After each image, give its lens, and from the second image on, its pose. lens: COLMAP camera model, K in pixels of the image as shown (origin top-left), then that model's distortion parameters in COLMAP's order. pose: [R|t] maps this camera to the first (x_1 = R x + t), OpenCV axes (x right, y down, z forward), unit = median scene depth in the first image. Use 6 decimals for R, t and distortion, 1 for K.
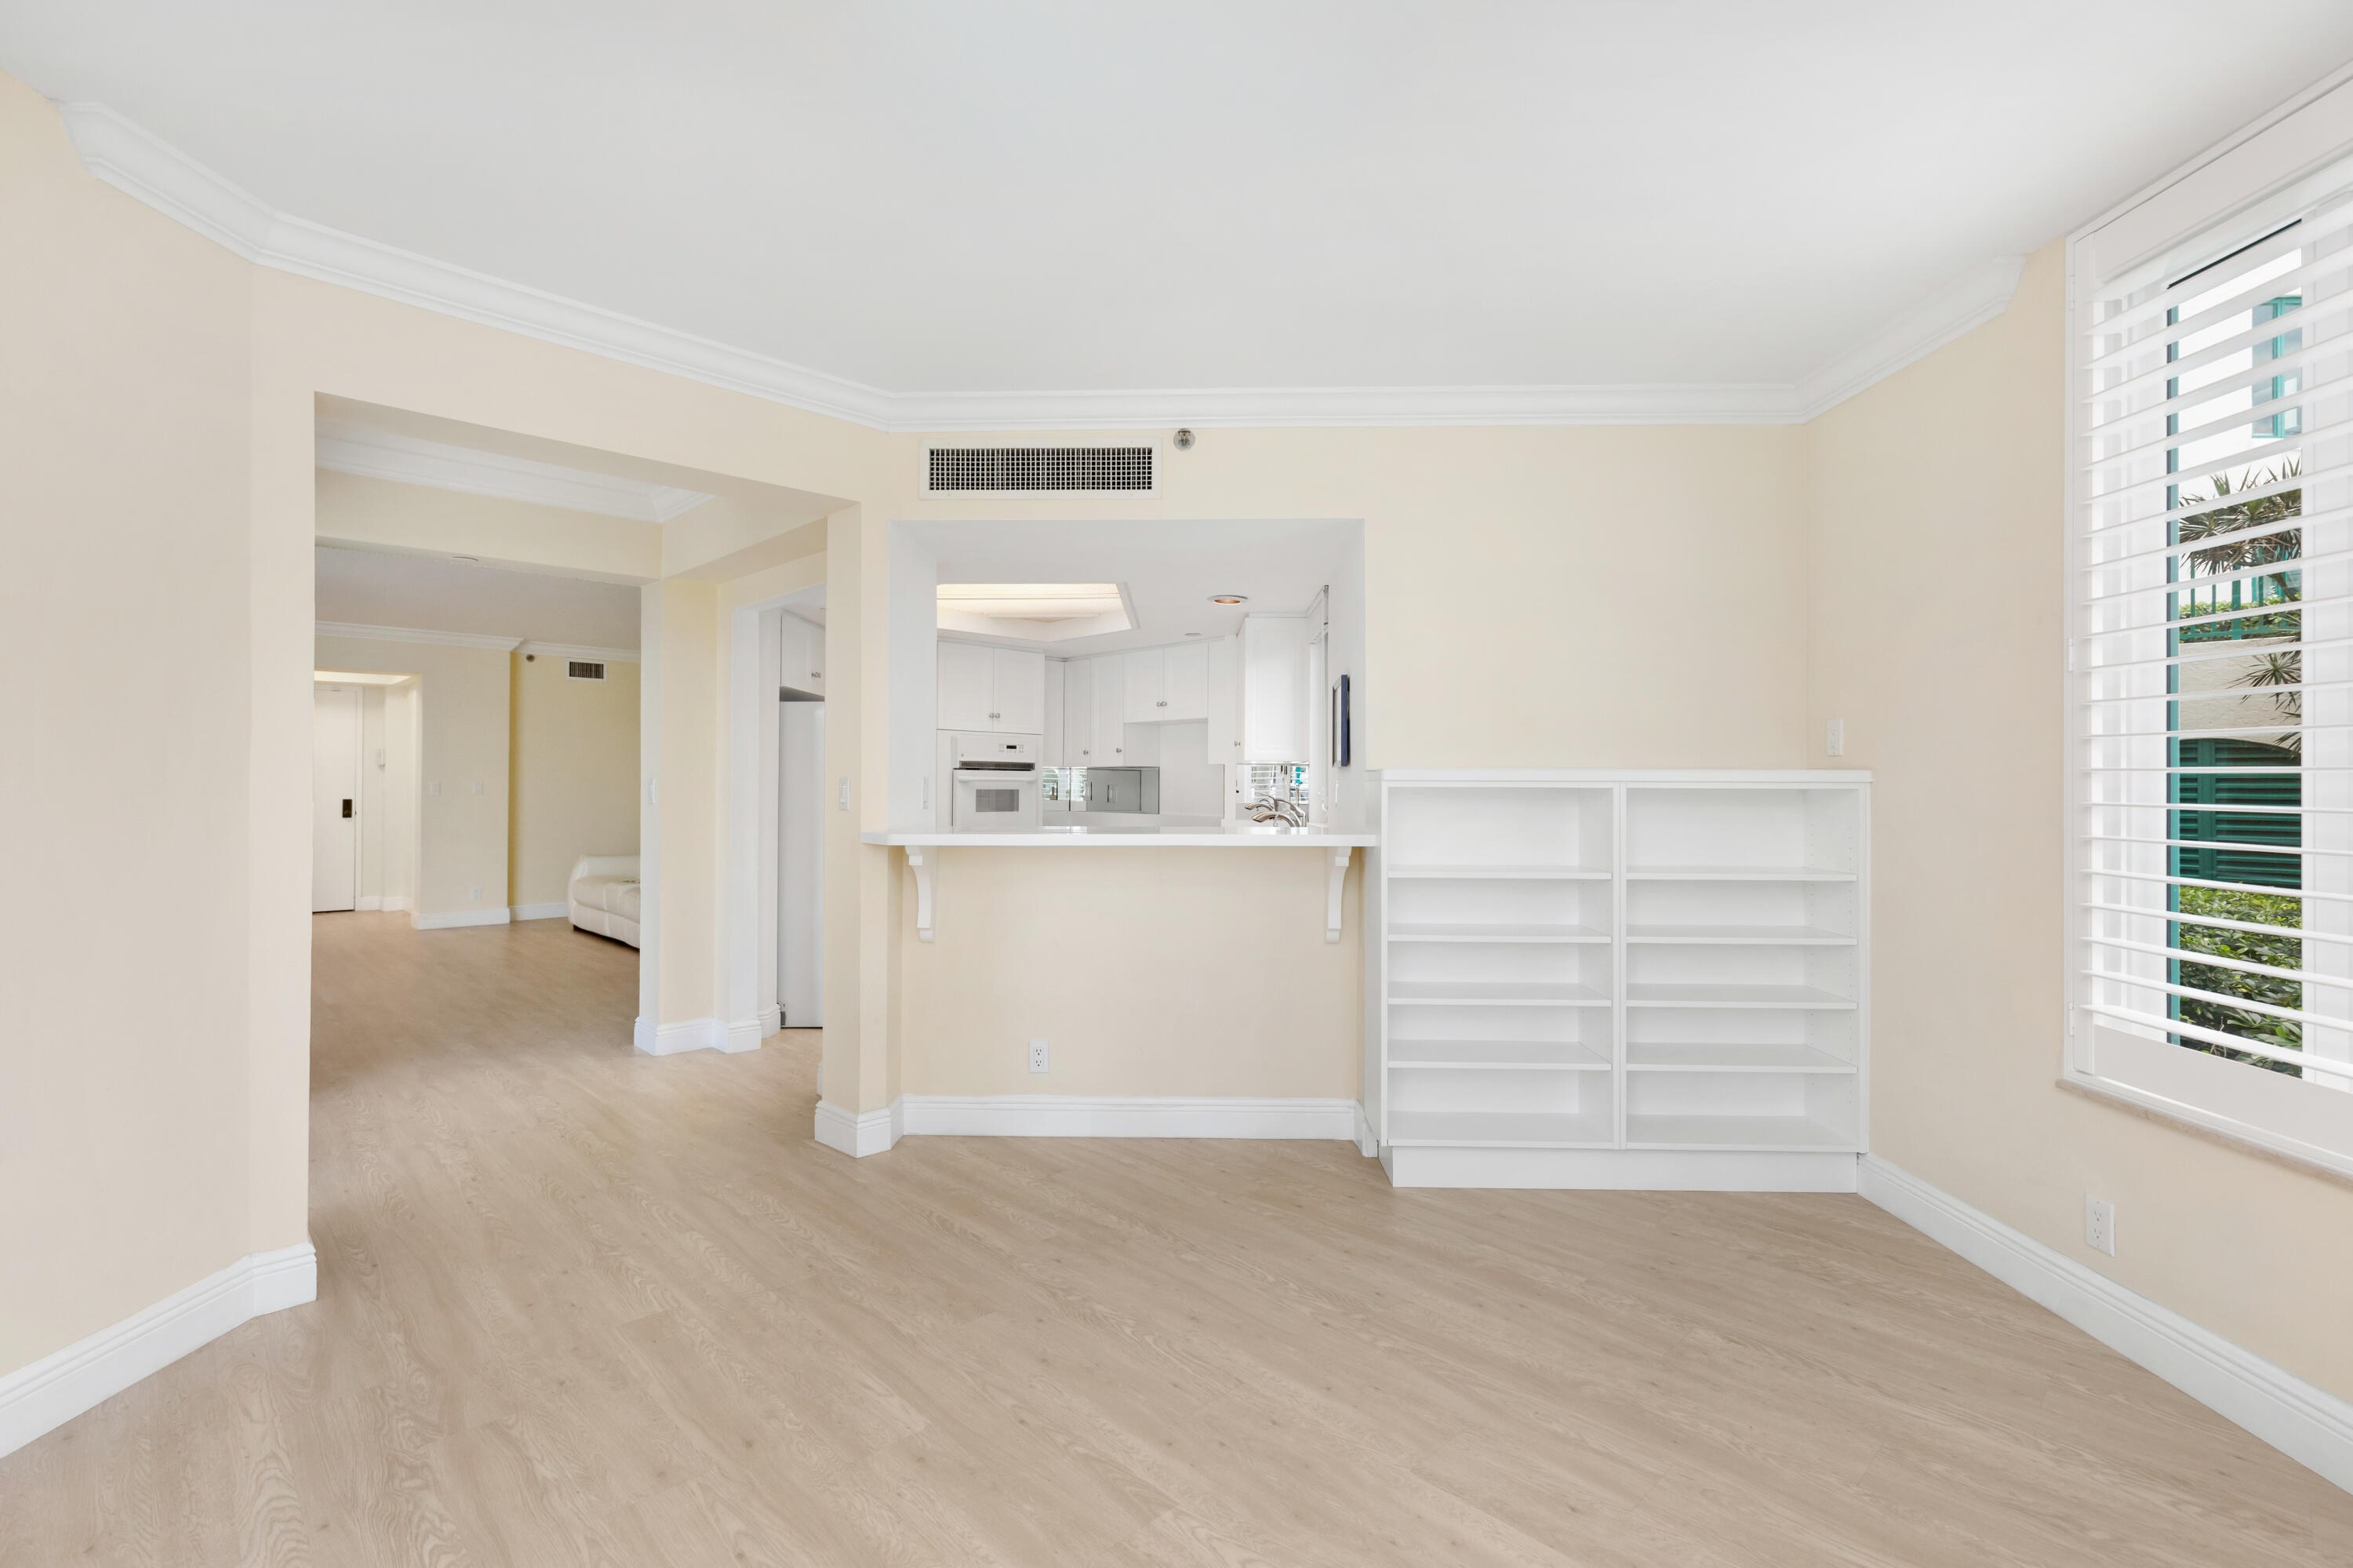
lens RADIAL K [[1083.9, 0, 1168.0], [0, 1083.9, 768.1], [0, 0, 1]] dist [0.001091, -0.000205]
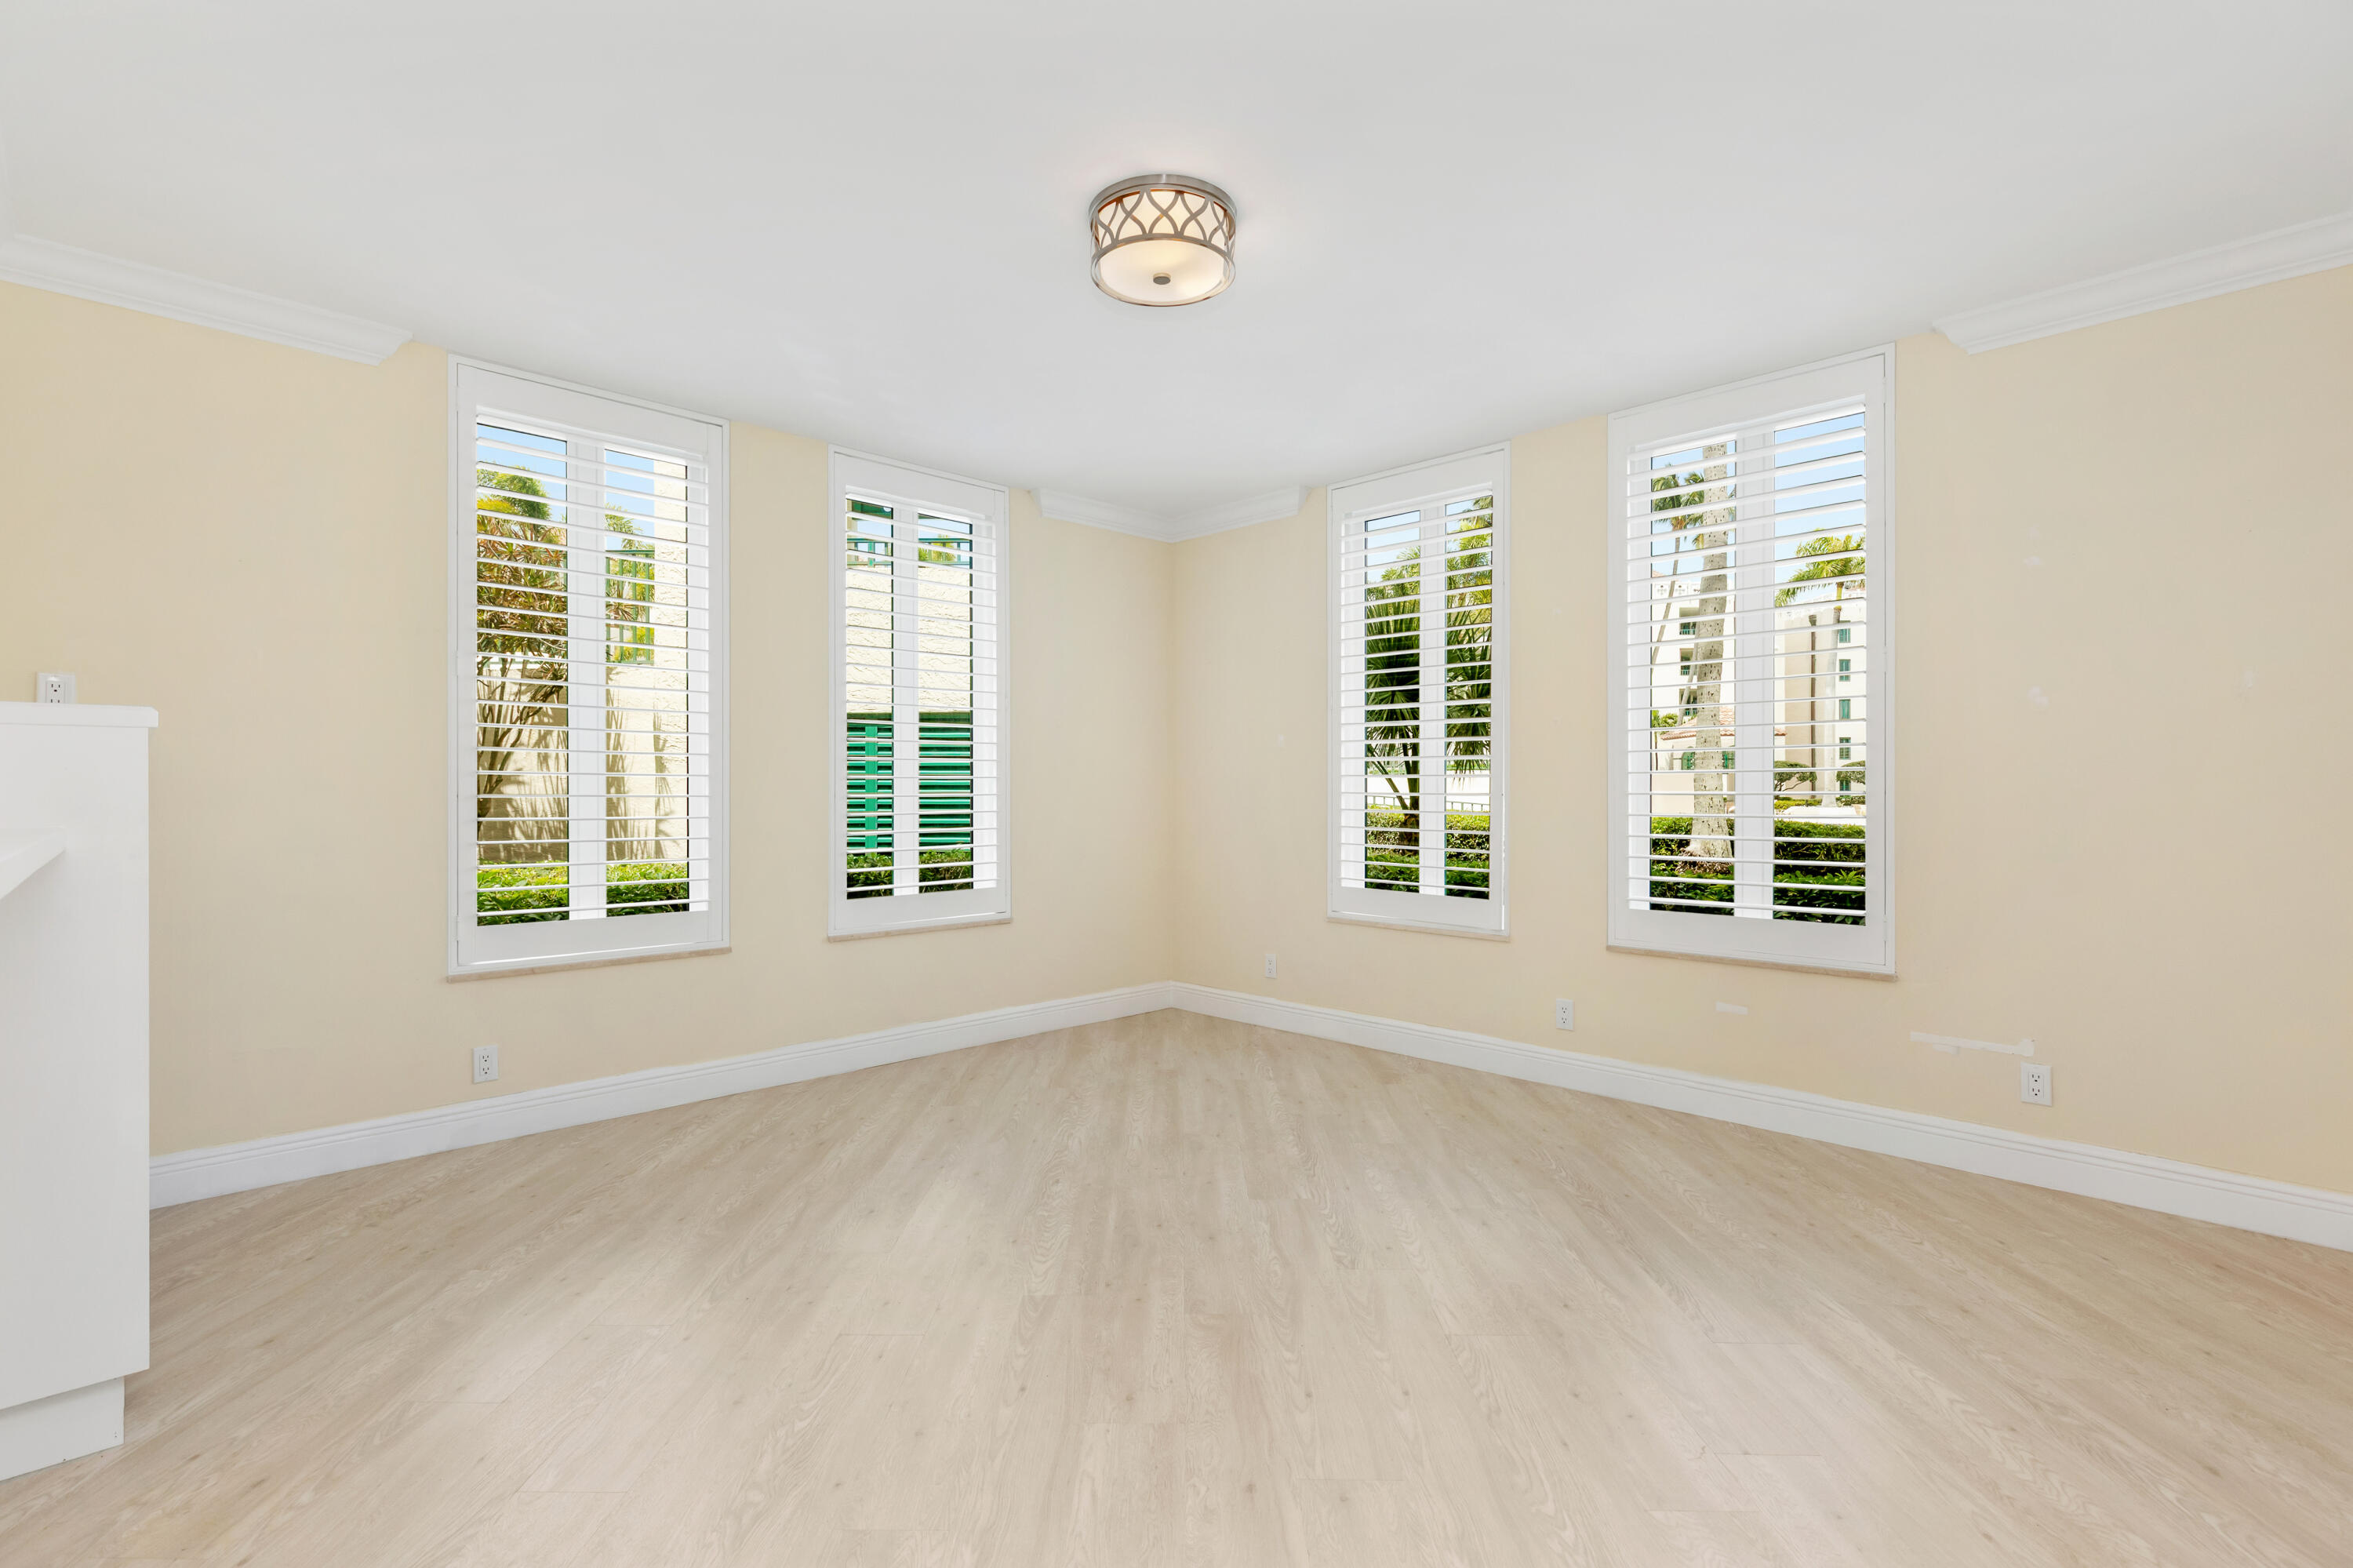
lens RADIAL K [[1083.9, 0, 1173.5], [0, 1083.9, 777.7], [0, 0, 1]] dist [0.001091, -0.000205]
pose [[-0.721505, 0.004701, 0.692393, -0.782364], [-0.011617, 0.999754, -0.018892, 0.057011], [-0.692312, -0.021674, -0.721273, 1.389554]]
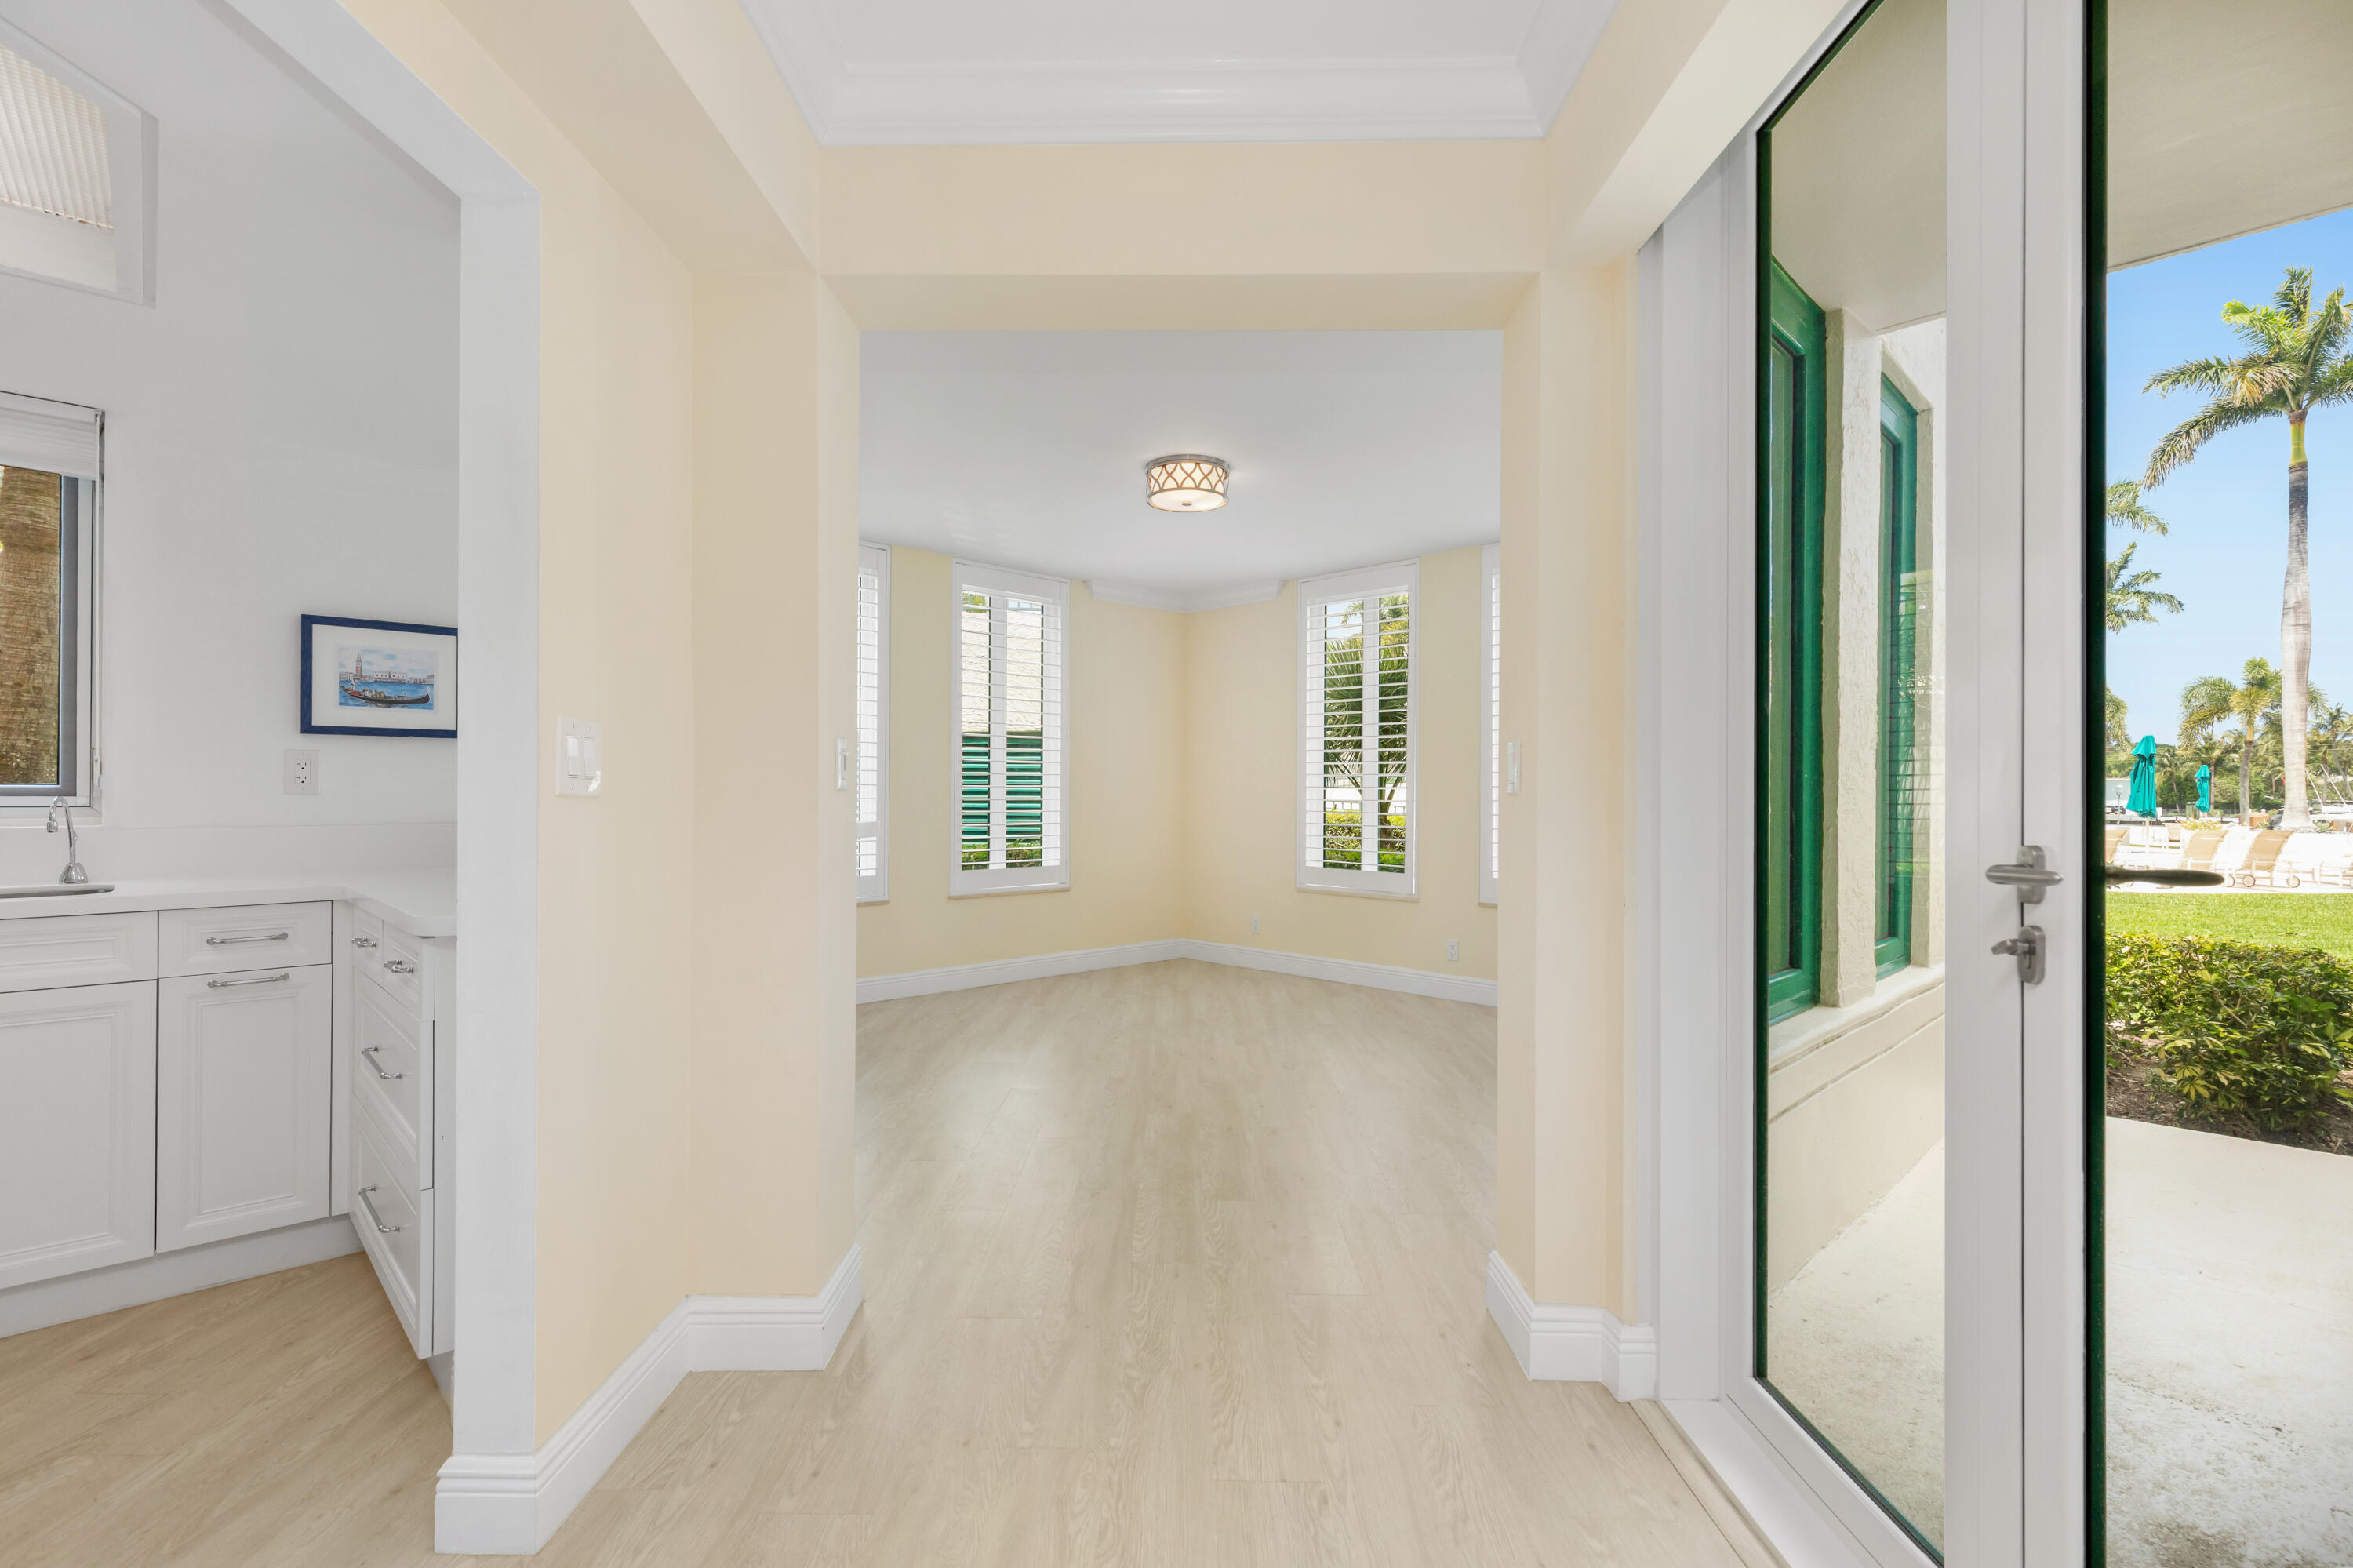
lens RADIAL K [[1083.9, 0, 1185.9], [0, 1083.9, 787.2], [0, 0, 1]] dist [0.001091, -0.000205]
pose [[-0.727460, -0.001233, 0.686149, -1.239089], [-0.017524, 0.999706, -0.016782, 0.064260], [-0.685926, -0.024232, -0.727268, 1.897688]]
